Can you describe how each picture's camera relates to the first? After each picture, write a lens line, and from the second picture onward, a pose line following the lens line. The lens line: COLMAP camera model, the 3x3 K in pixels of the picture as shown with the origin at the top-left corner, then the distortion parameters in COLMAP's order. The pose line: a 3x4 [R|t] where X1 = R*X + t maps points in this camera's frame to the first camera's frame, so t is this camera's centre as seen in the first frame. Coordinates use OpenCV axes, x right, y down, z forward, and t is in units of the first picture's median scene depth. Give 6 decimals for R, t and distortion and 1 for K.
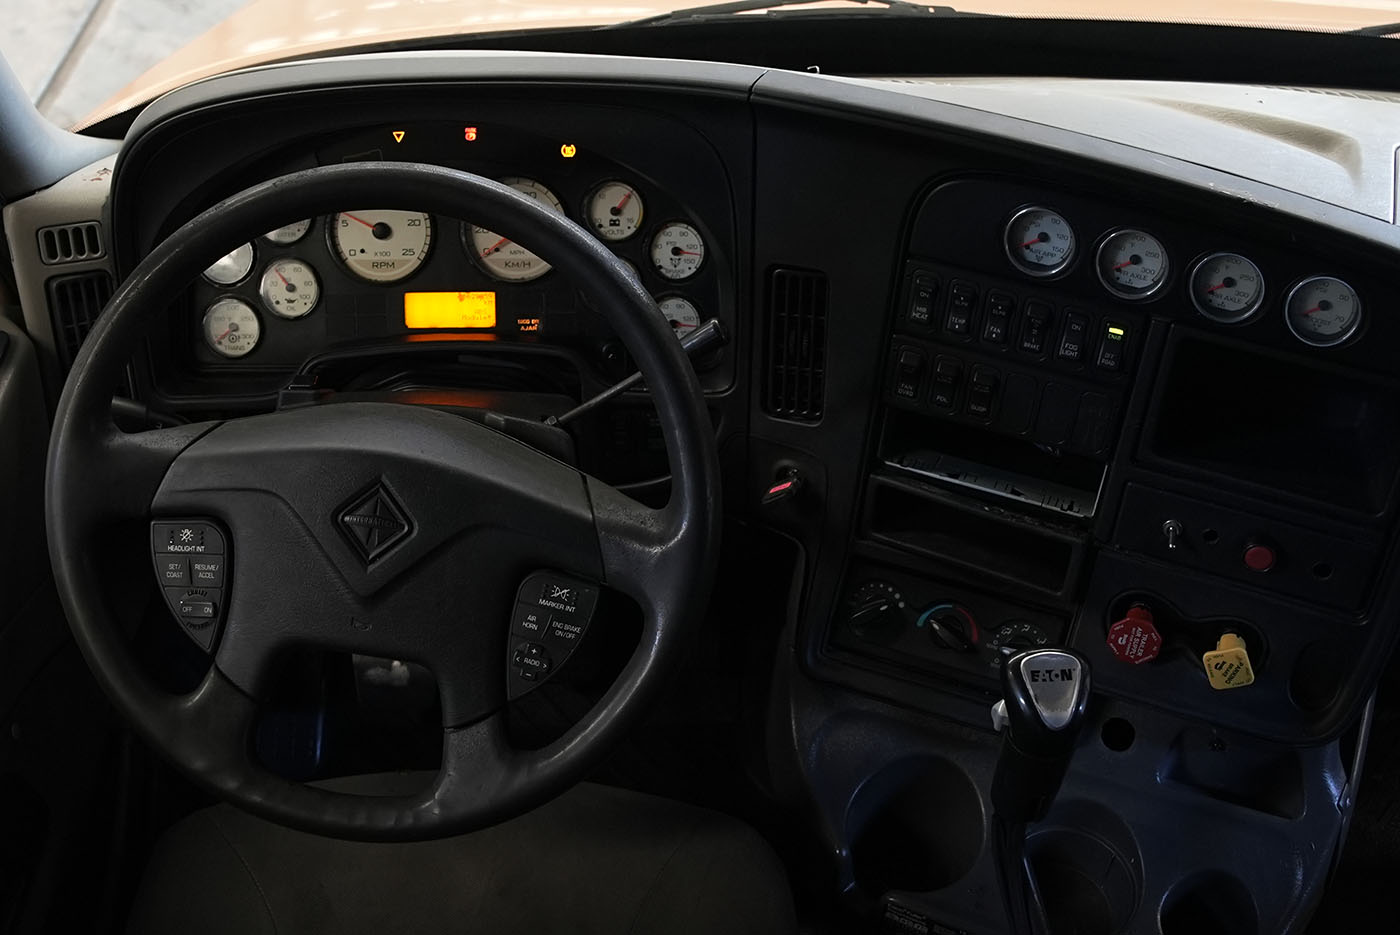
lens RADIAL K [[1500.7, 0, 700.0], [0, 1500.7, 467.5], [0, 0, 1]] dist [-0.180281, 0.133036]
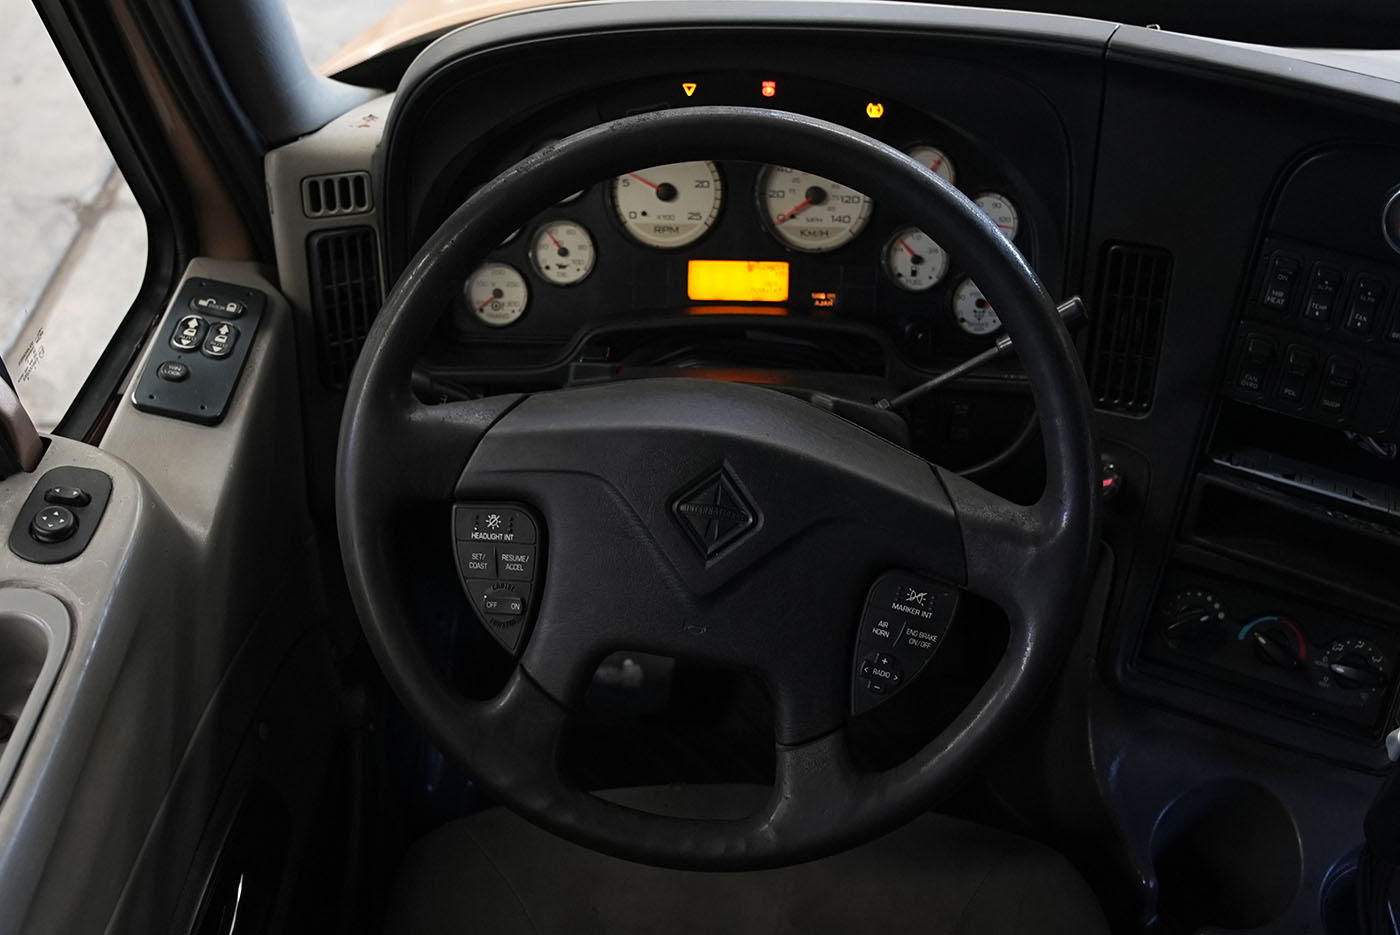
lens RADIAL K [[1500.7, 0, 700.0], [0, 1500.7, 467.5], [0, 0, 1]] dist [-0.180281, 0.133036]
pose [[0.998359, 0.026335, -0.050852, -0.156645], [-0.026061, 0.999642, 0.006041, 0.004173], [0.050993, -0.004706, 0.998688, 0.091067]]
